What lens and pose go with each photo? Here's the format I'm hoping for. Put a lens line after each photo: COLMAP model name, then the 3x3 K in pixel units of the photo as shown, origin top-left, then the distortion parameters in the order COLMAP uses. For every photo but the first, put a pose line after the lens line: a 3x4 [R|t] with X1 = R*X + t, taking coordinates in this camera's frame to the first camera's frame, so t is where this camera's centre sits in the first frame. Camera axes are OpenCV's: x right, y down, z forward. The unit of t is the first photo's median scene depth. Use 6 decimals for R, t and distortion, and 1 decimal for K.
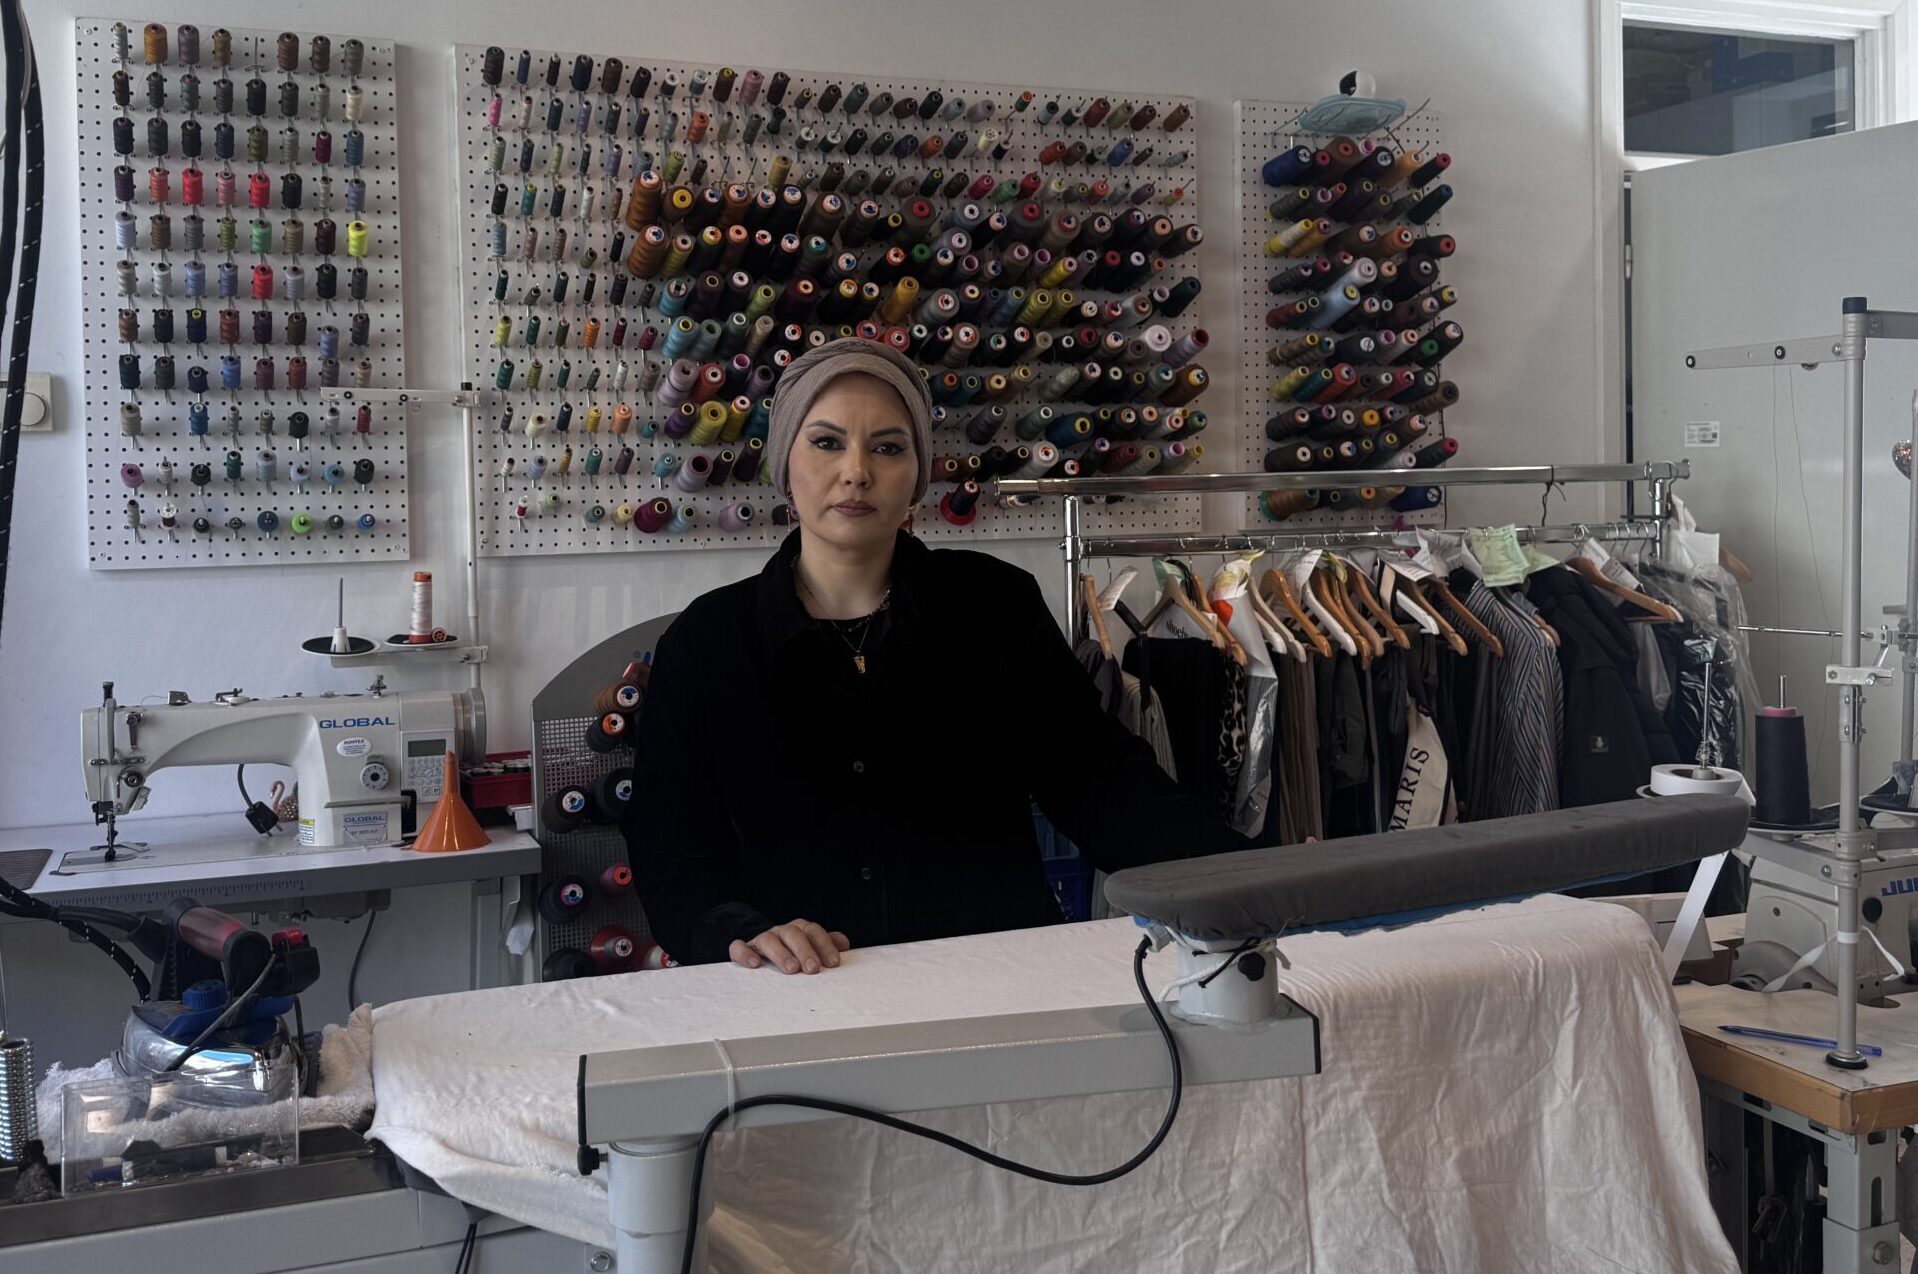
lens RADIAL K [[1826.7, 0, 970.0], [0, 1826.7, 522.7], [0, 0, 1]] dist [0.165515, -0.352929]
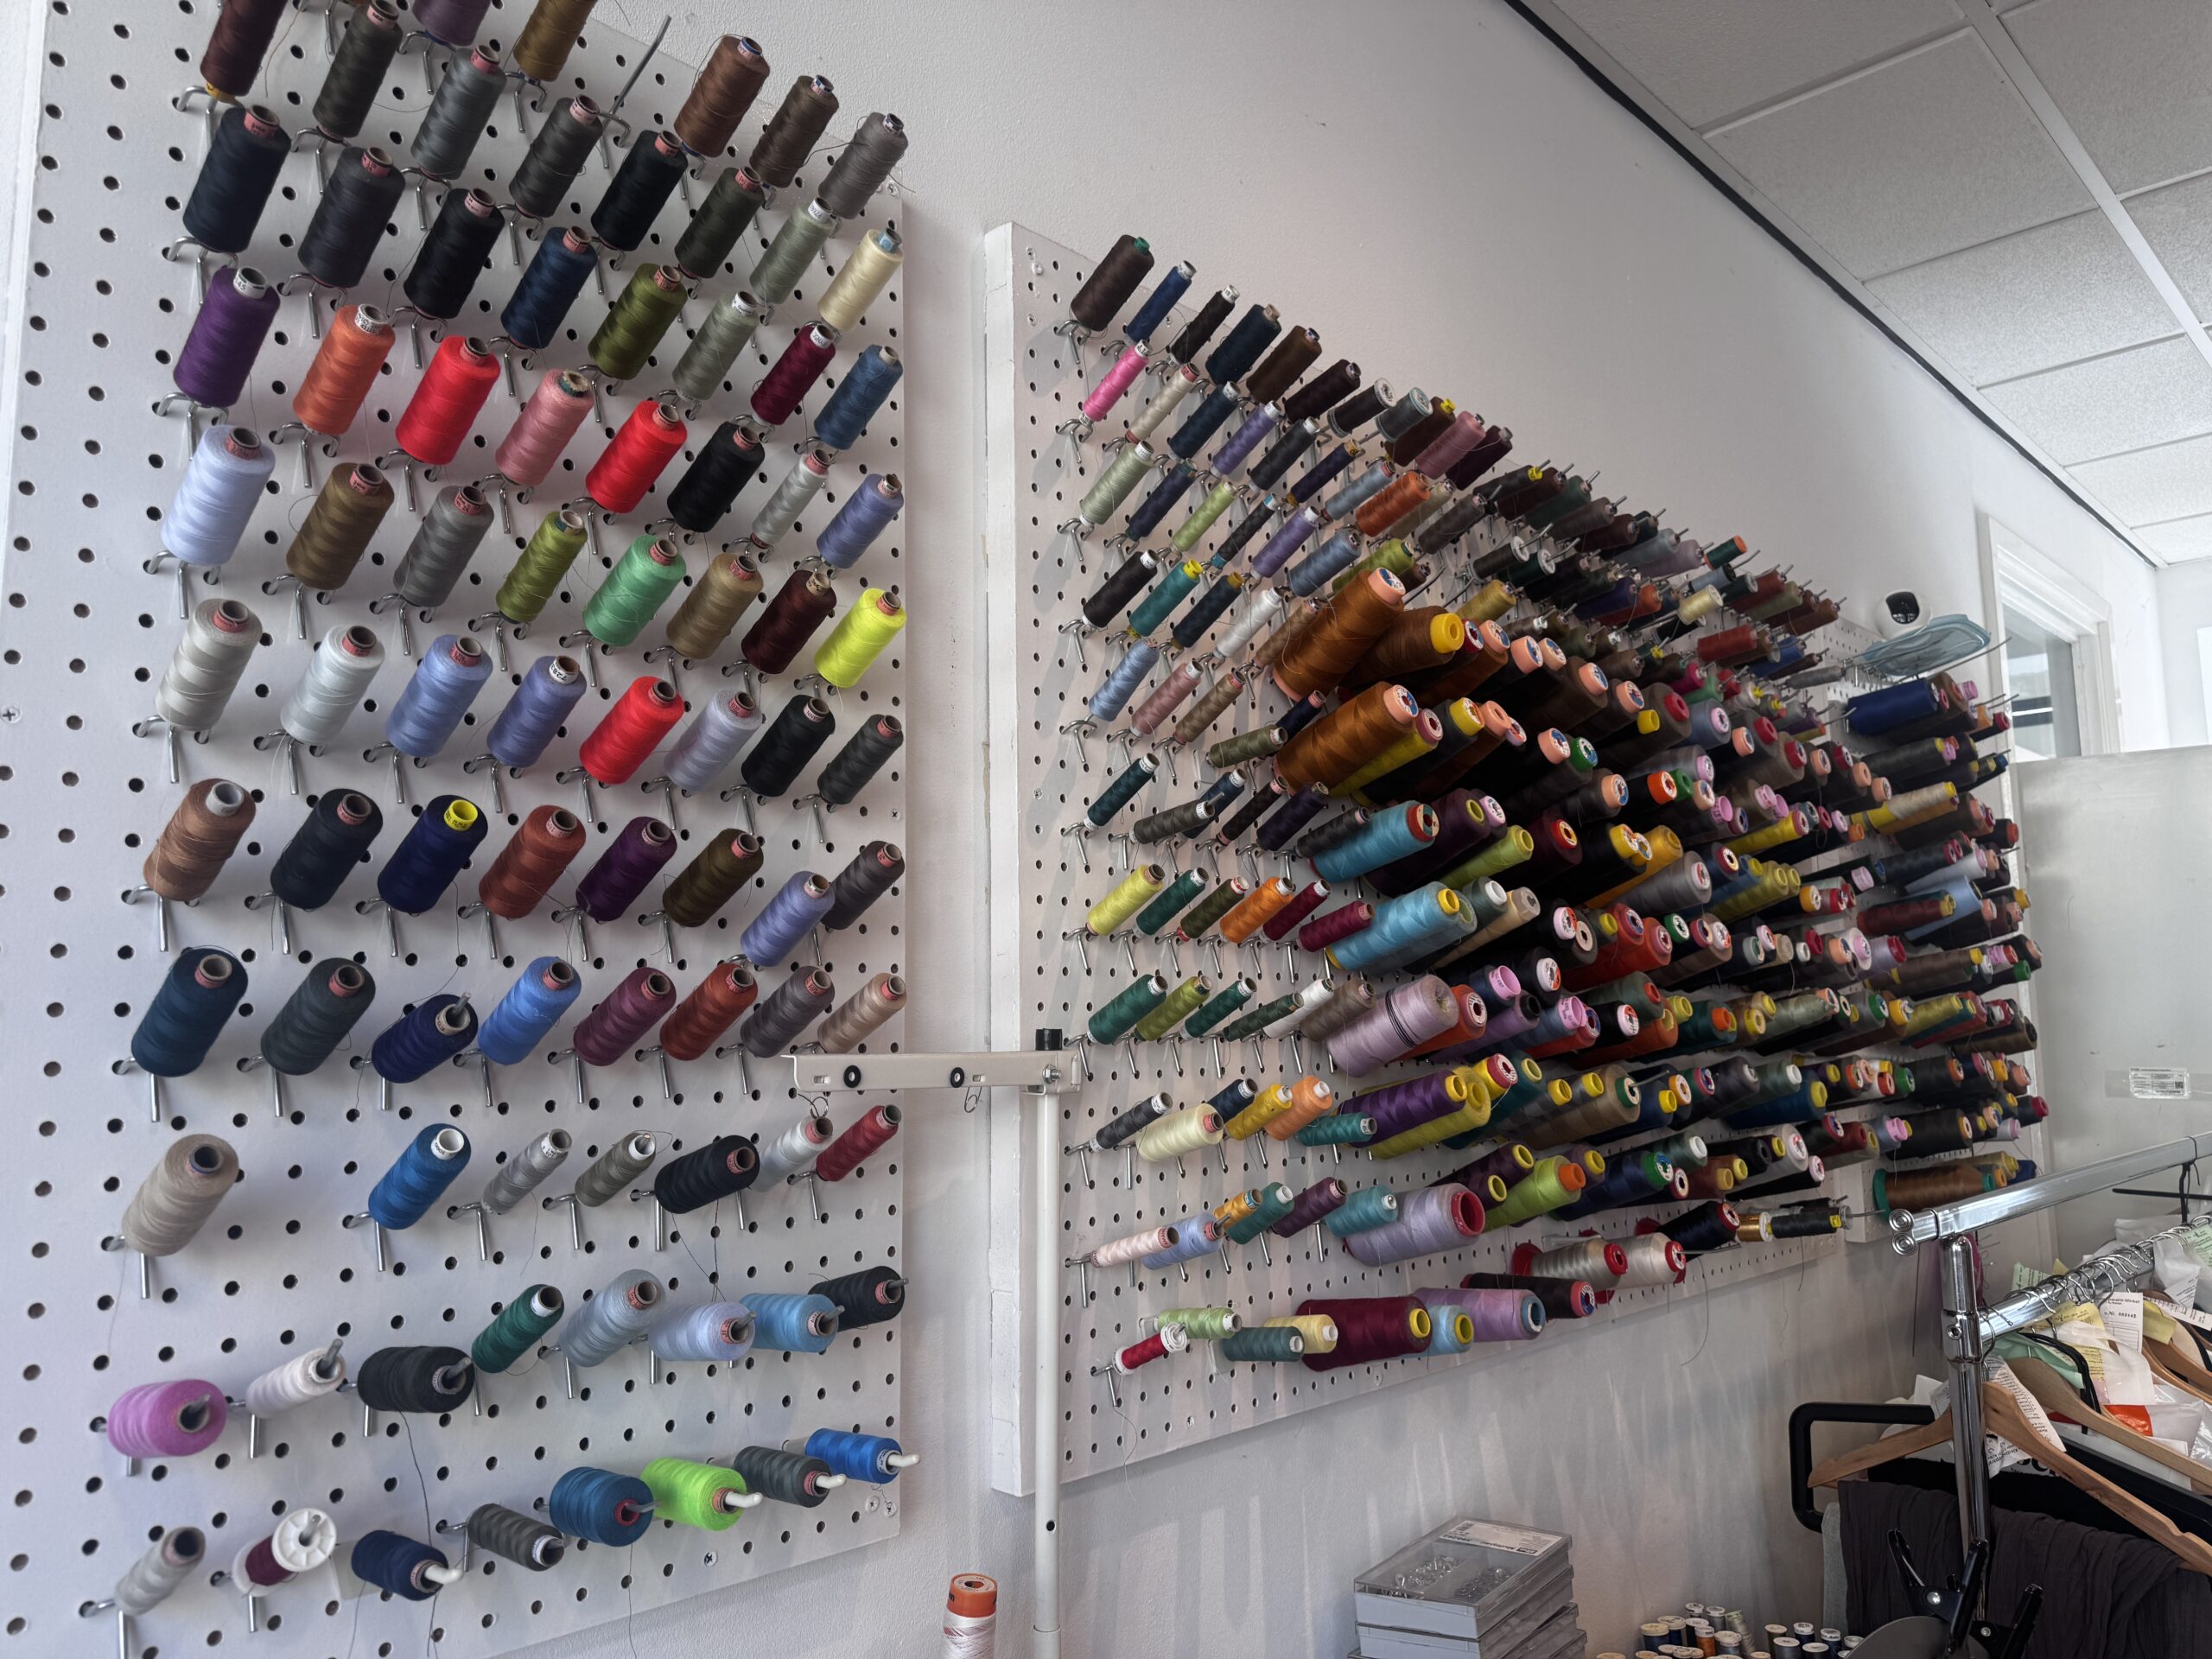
lens RADIAL K [[1573.8, 0, 1106.0], [0, 1573.8, 829.5], [0, 0, 1]] dist [0.144084, -0.280027]
pose [[0.908983, 0.059030, 0.412631, -0.399711], [0.004409, 0.988505, -0.151125, -0.066605], [-0.416809, 0.139189, 0.898274, 0.684447]]
